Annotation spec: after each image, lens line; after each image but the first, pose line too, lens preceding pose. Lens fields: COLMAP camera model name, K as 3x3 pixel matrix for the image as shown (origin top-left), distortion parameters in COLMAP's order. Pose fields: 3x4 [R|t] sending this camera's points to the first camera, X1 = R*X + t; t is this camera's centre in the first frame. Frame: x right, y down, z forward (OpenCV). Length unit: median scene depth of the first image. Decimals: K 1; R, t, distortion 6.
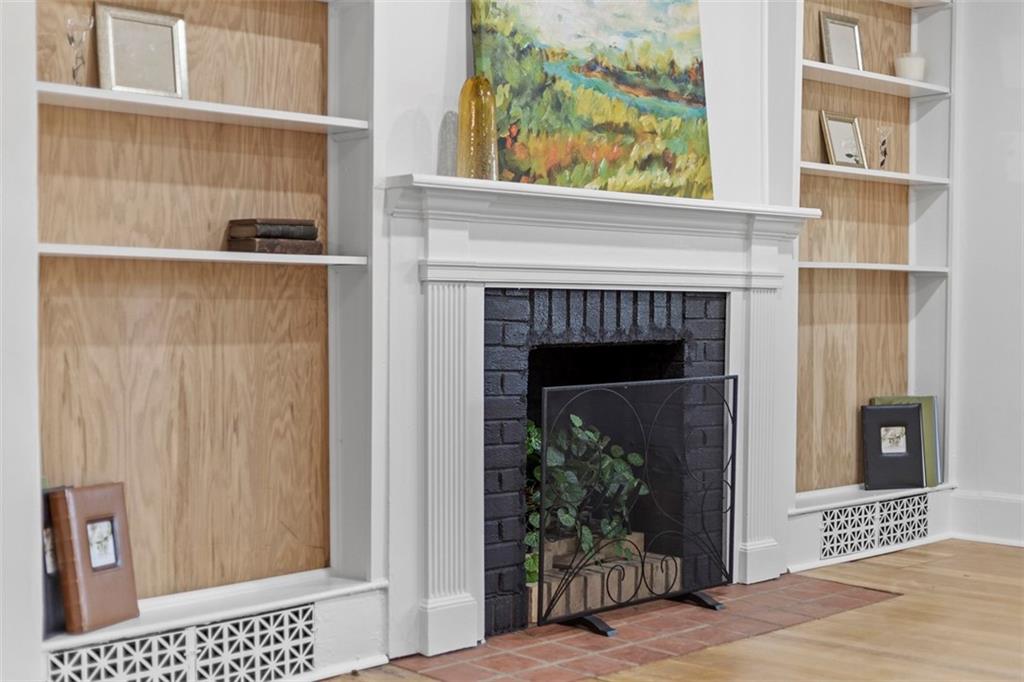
lens RADIAL K [[1464.3, 0, 512.2], [0, 1464.3, 340.3], [0, 0, 1]] dist [-0.026294, 0.000000]
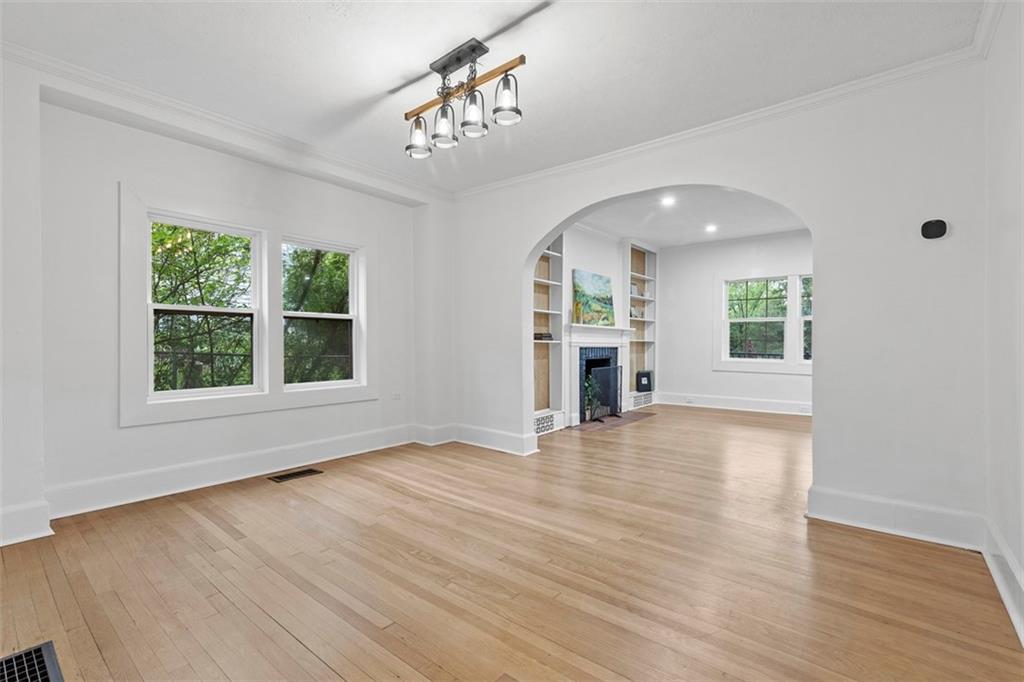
lens RADIAL K [[466.4, 0, 510.5], [0, 466.4, 344.4], [0, 0, 1]] dist [0.002371, 0.000284]
pose [[0.990652, -0.003019, 0.136383, -0.405893], [0.006709, 0.999624, -0.026602, -0.006243], [-0.136252, 0.027268, 0.990299, -0.401822]]
